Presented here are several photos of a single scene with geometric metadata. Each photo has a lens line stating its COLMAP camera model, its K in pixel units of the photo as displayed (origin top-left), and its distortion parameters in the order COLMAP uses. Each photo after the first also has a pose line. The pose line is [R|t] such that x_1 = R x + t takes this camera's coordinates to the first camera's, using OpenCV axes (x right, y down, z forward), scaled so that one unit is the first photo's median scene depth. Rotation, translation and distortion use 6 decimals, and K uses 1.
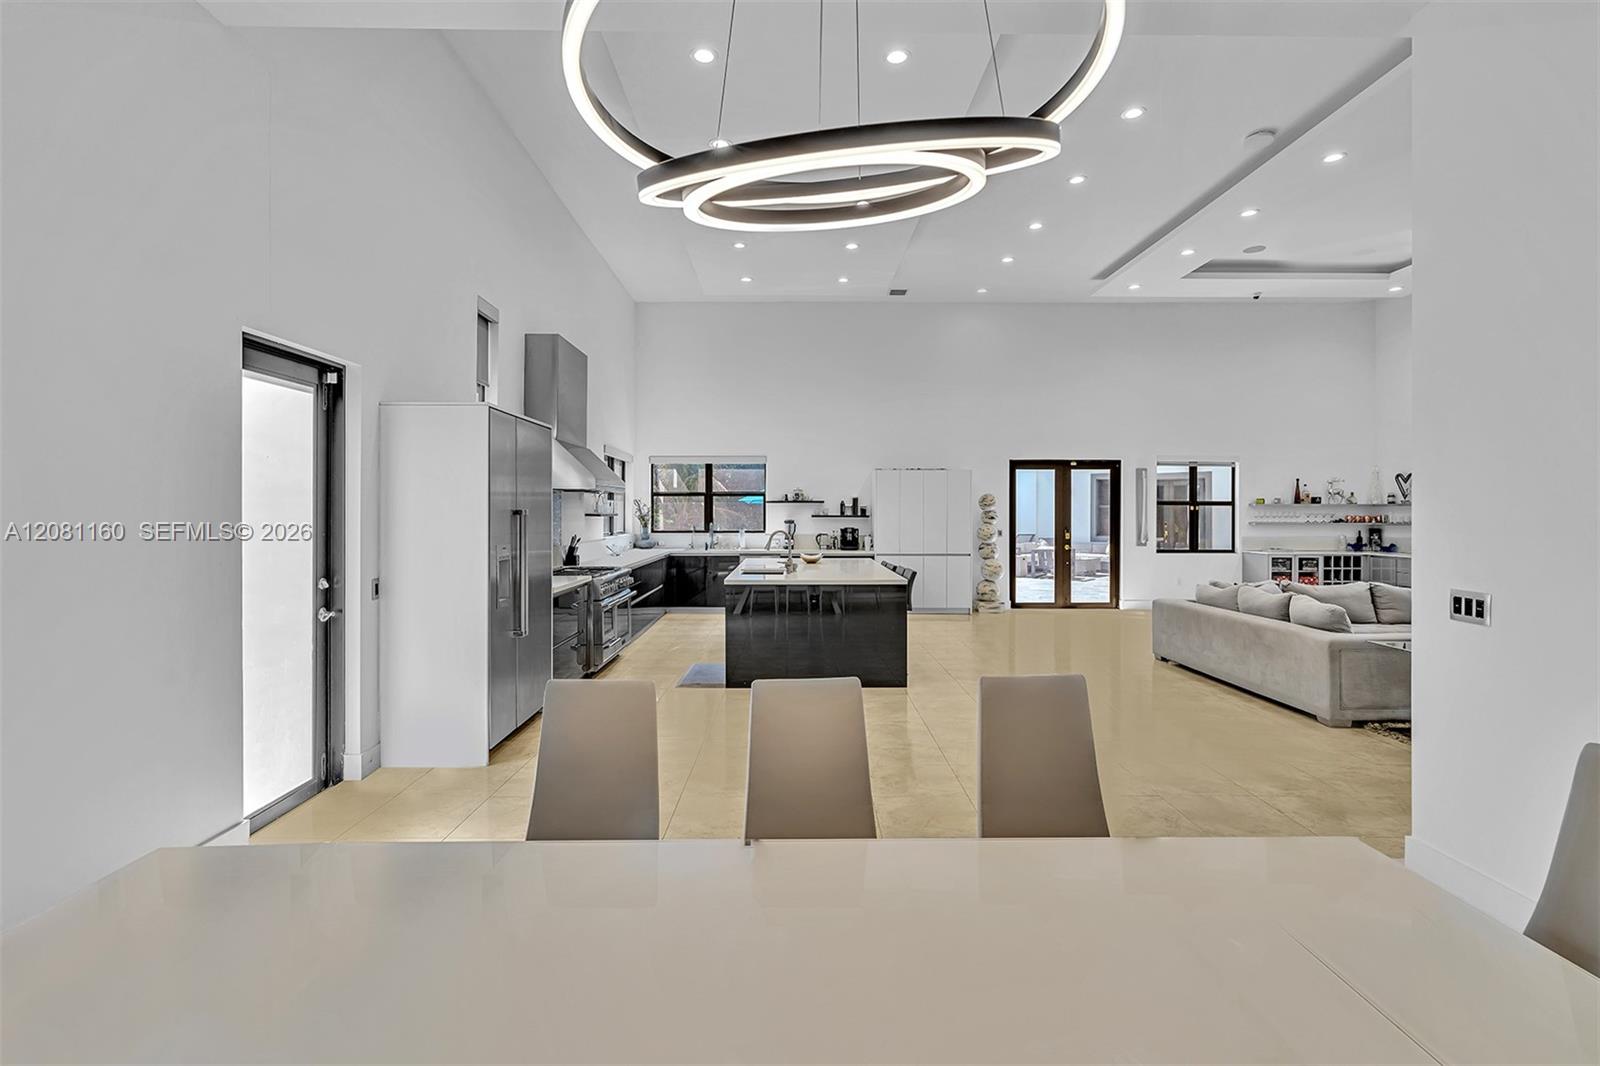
lens RADIAL K [[760.8, 0, 797.4], [0, 760.8, 508.4], [0, 0, 1]] dist [-0.004337, 0.000385]
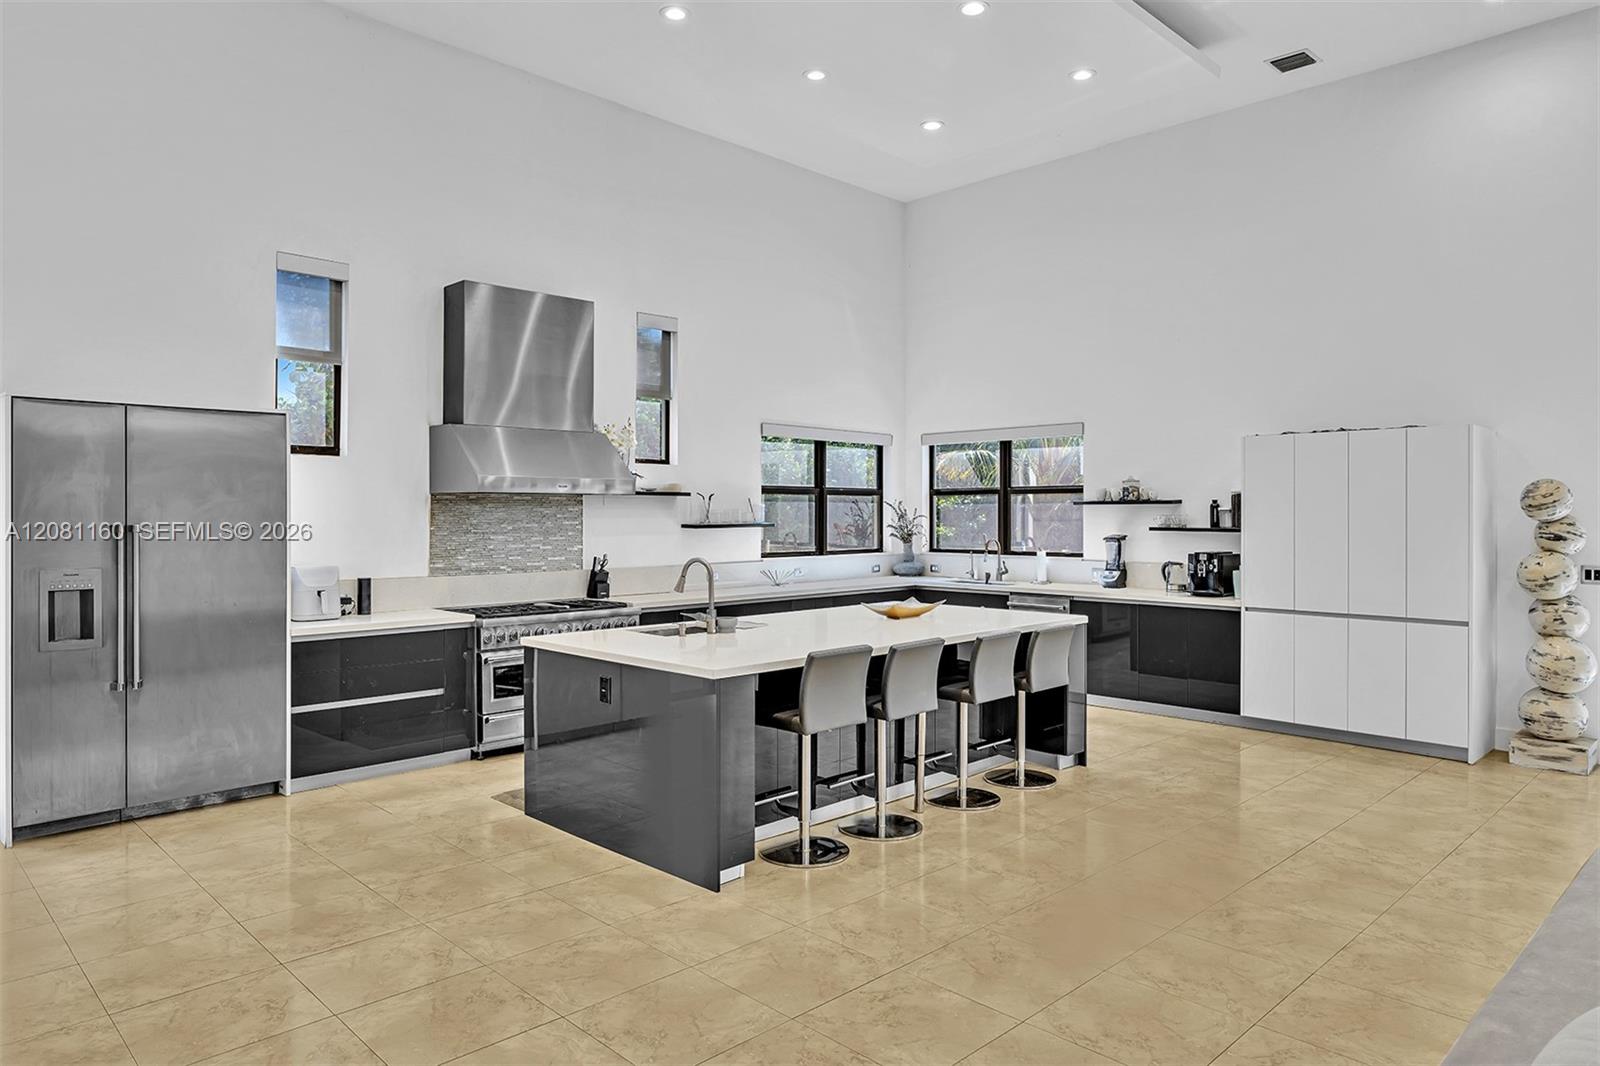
lens RADIAL K [[1001.9, 0, 798.1], [0, 1001.9, 519.9], [0, 0, 1]] dist [-0.003962, 0.002168]
pose [[0.699993, 0.003396, -0.714142, 0.350248], [0.004645, 0.999946, 0.009308, -0.003918], [0.714135, -0.009833, 0.699939, 0.327594]]
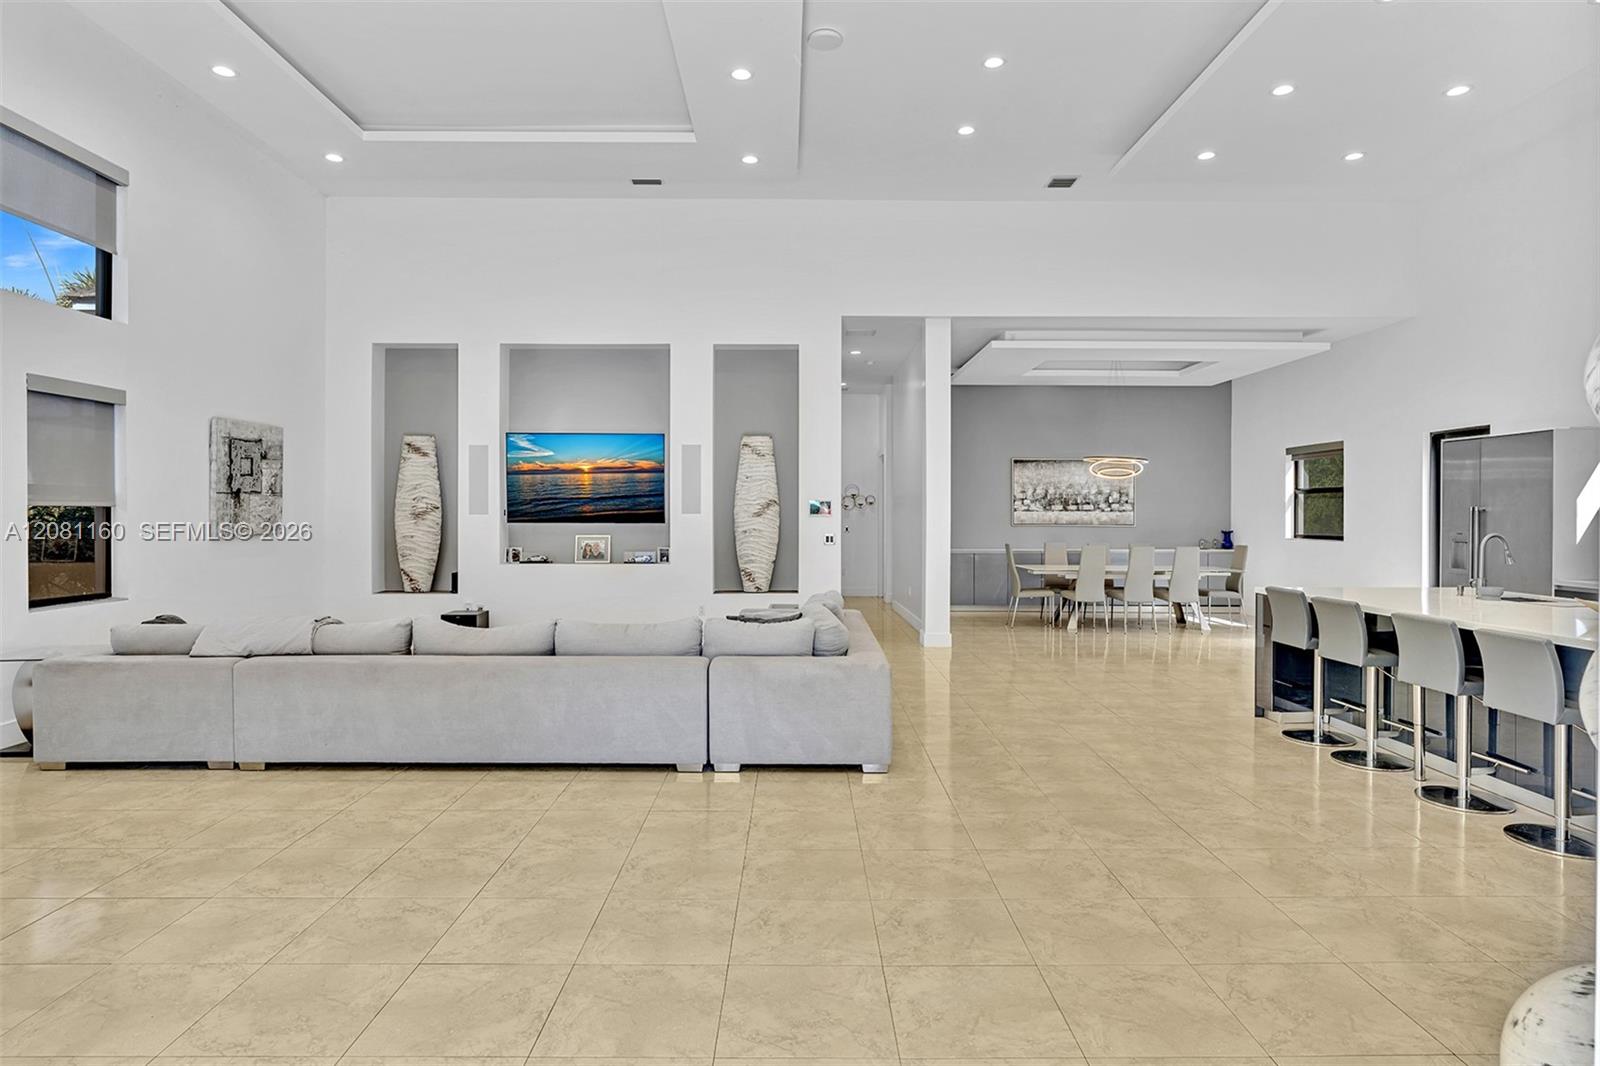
lens RADIAL K [[910.5, 0, 802.1], [0, 910.5, 518.7], [0, 0, 1]] dist [-0.007399, 0.000000]
pose [[-0.999988, -0.001361, -0.004670, 0.357084], [-0.001357, 0.999999, -0.000890, 0.010997], [0.004671, -0.000884, -0.999989, 1.102279]]
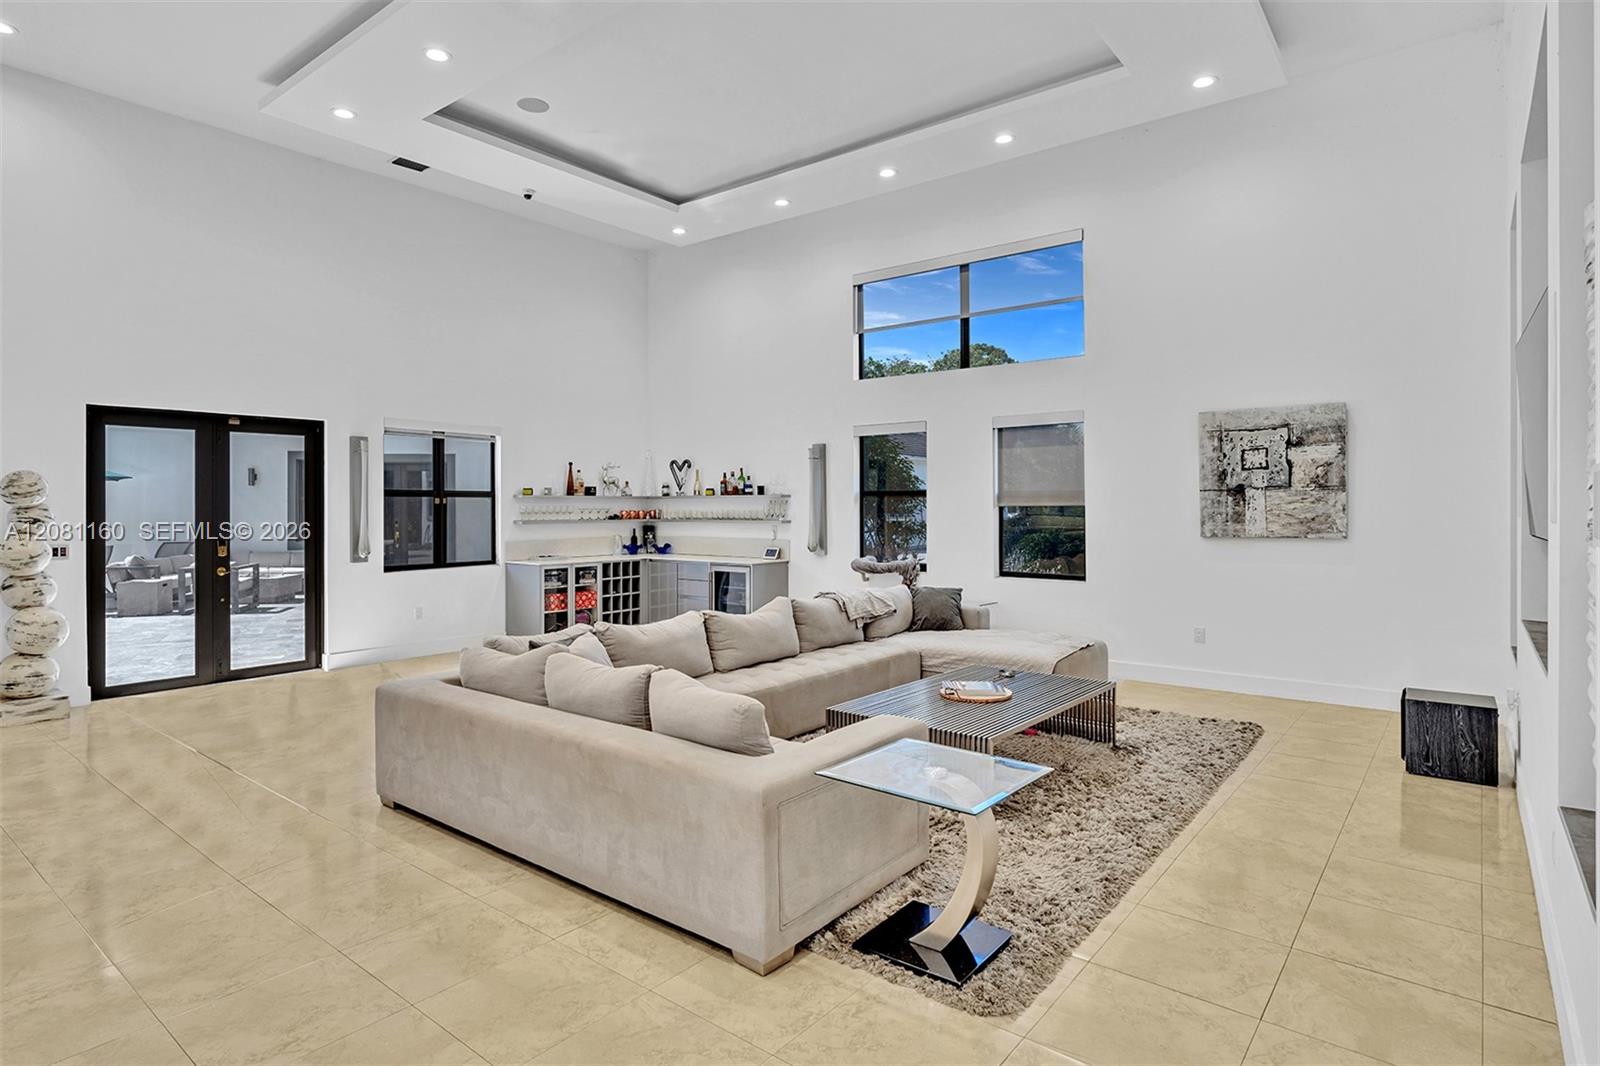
lens RADIAL K [[851.0, 0, 796.5], [0, 851.0, 504.2], [0, 0, 1]] dist [-0.003751, 0.000808]
pose [[0.626857, -0.002566, 0.779130, 0.139068], [-0.000439, 0.999993, 0.003646, -0.000365], [-0.779134, -0.002628, 0.626851, 0.294046]]
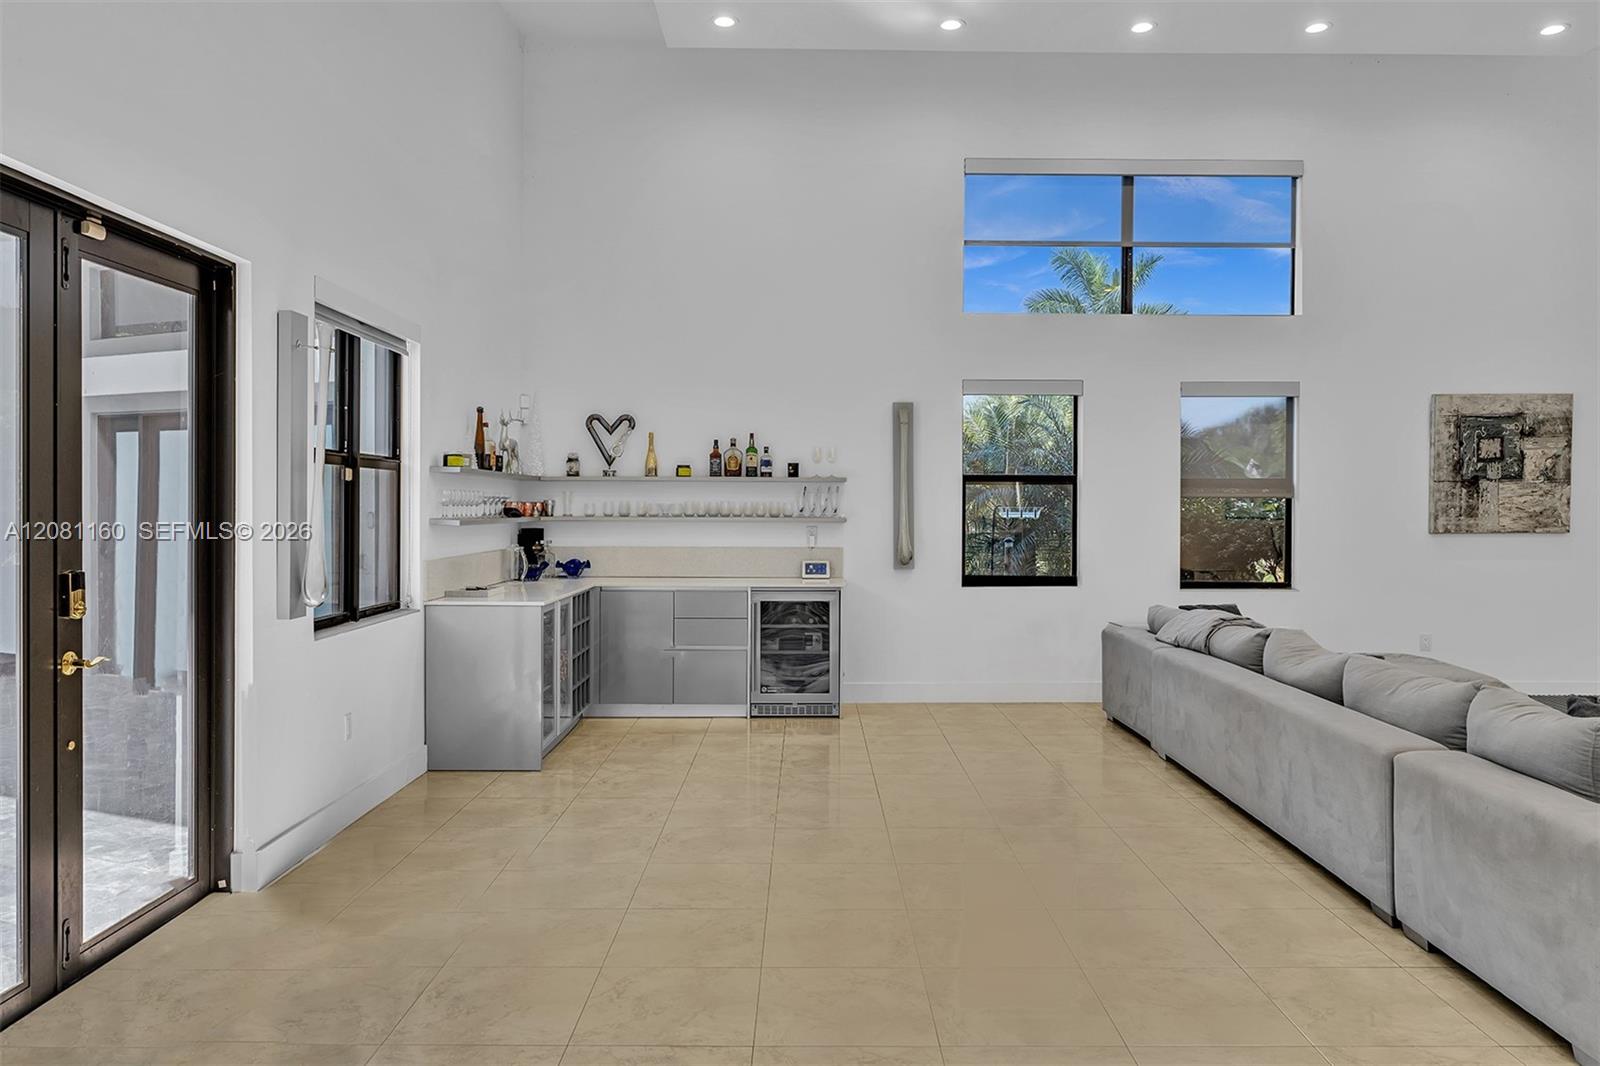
lens RADIAL K [[1112.1, 0, 800.6], [0, 1112.1, 517.4], [0, 0, 1]] dist [-0.002248, 0.002481]
pose [[0.003070, -0.012297, 0.999920, 0.079725], [-0.009443, 0.999879, 0.012326, 0.009865], [-0.999951, -0.009480, 0.002954, 0.840060]]
